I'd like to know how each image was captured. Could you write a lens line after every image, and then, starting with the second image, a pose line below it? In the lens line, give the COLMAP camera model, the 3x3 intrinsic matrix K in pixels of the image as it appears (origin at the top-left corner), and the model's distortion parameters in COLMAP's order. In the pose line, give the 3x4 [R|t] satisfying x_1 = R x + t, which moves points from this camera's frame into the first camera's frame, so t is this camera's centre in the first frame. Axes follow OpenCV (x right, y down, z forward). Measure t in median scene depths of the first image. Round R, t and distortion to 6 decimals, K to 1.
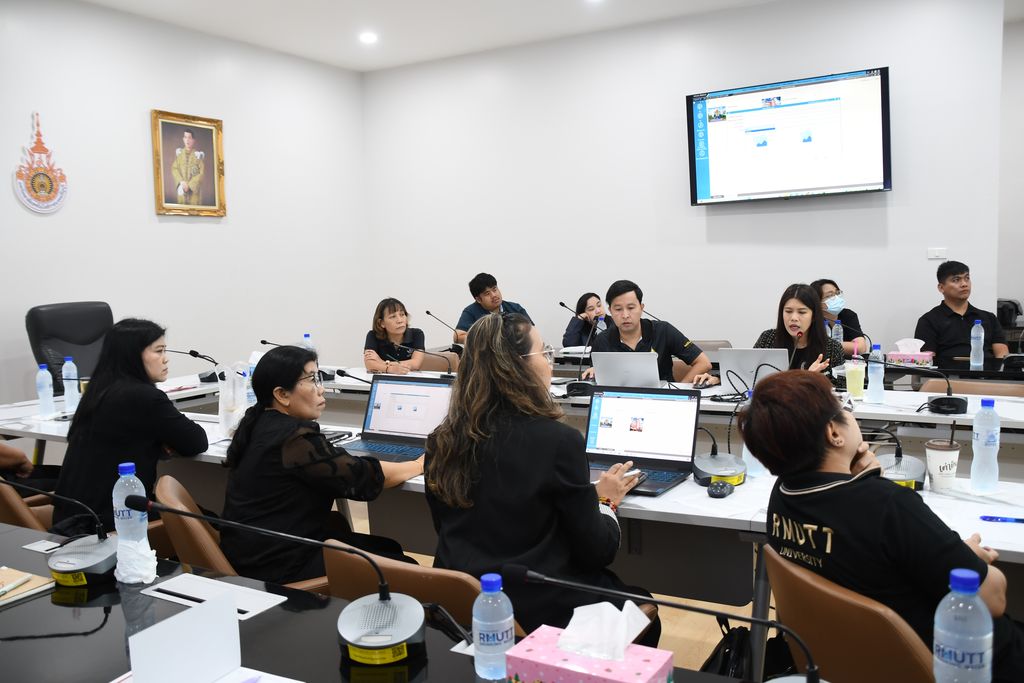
lens RADIAL K [[881.2, 0, 511.7], [0, 881.2, 342.8], [0, 0, 1]] dist [0.047466, 0.009672]
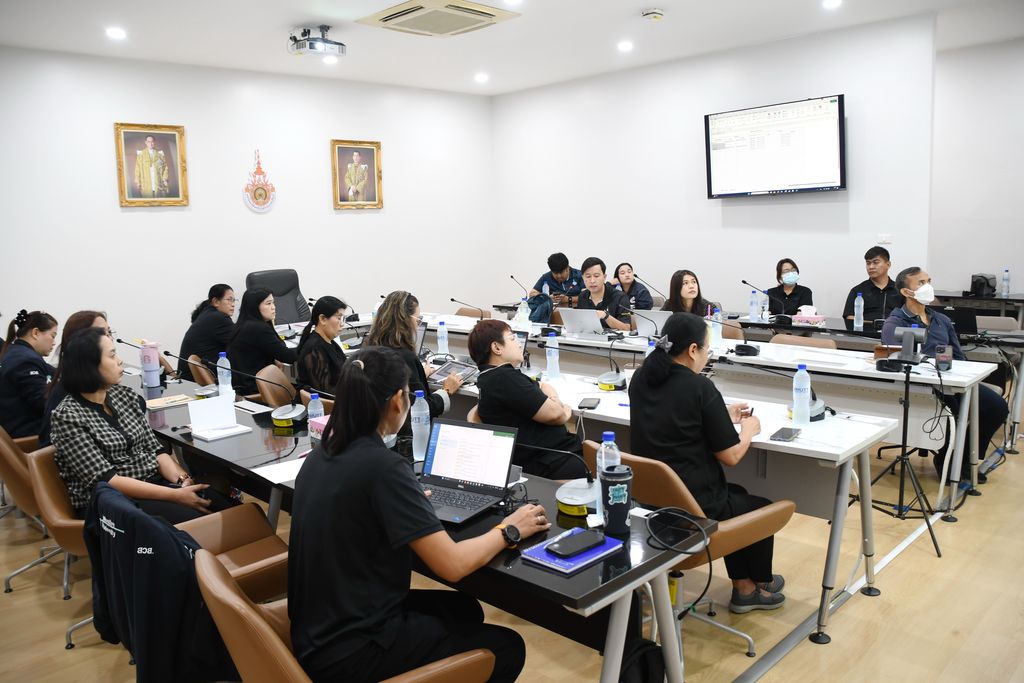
lens RADIAL K [[801.4, 0, 511.9], [0, 801.4, 343.5], [0, 0, 1]] dist [-0.003836, 0.002243]
pose [[0.966215, 0.038153, -0.254899, 0.241027], [-0.023054, 0.997812, 0.061962, -0.008892], [0.256705, -0.053992, 0.964980, -0.236956]]
